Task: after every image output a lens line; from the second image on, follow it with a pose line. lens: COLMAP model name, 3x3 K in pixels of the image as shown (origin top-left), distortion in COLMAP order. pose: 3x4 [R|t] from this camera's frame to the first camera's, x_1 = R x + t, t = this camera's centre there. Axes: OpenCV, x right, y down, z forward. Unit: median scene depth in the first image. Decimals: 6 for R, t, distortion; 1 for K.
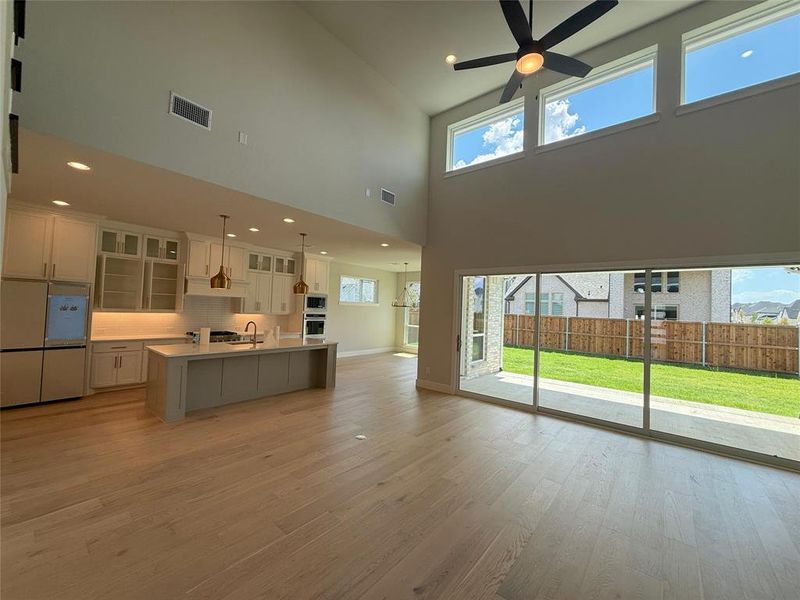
lens RADIAL K [[319.5, 0, 400.0], [0, 319.5, 300.0], [0, 0, 1]] dist [0.001595, 0.000257]
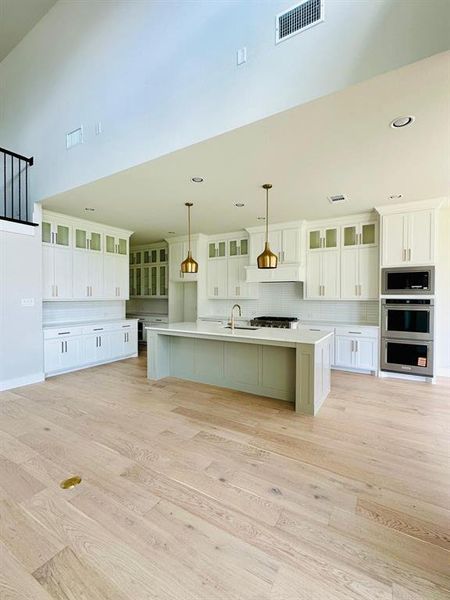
lens RADIAL K [[270.4, 0, 225.0], [0, 270.4, 300.0], [0, 0, 1]] dist [-0.001107, -0.000067]
pose [[0.143382, -0.020384, -0.989457, 0.291877], [0.030716, 0.999398, -0.016137, 0.061105], [0.989191, -0.028078, 0.143922, 0.805167]]
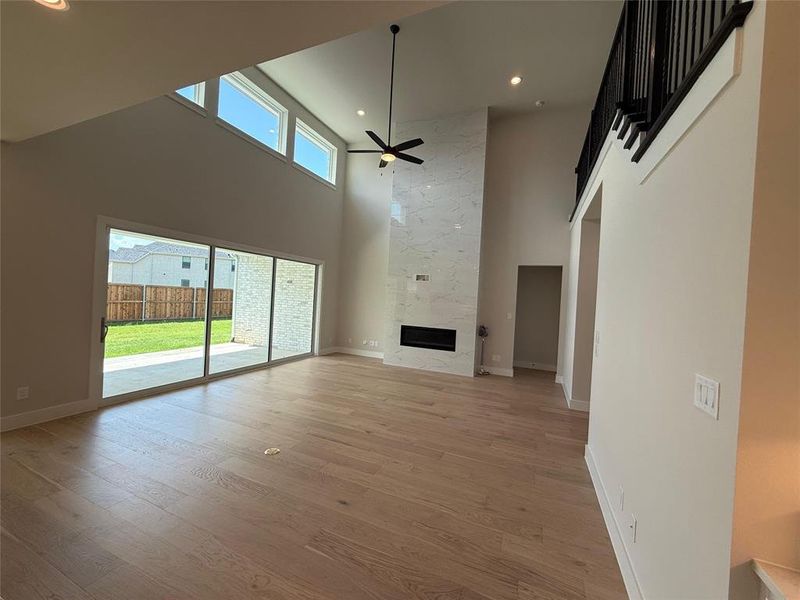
lens RADIAL K [[319.5, 0, 400.0], [0, 319.5, 300.0], [0, 0, 1]] dist [0.001595, 0.000257]
pose [[-0.284595, -0.062340, 0.956619, -0.622405], [-0.089656, 0.995241, 0.038184, -0.004934], [-0.954446, -0.074900, -0.288829, 0.624341]]
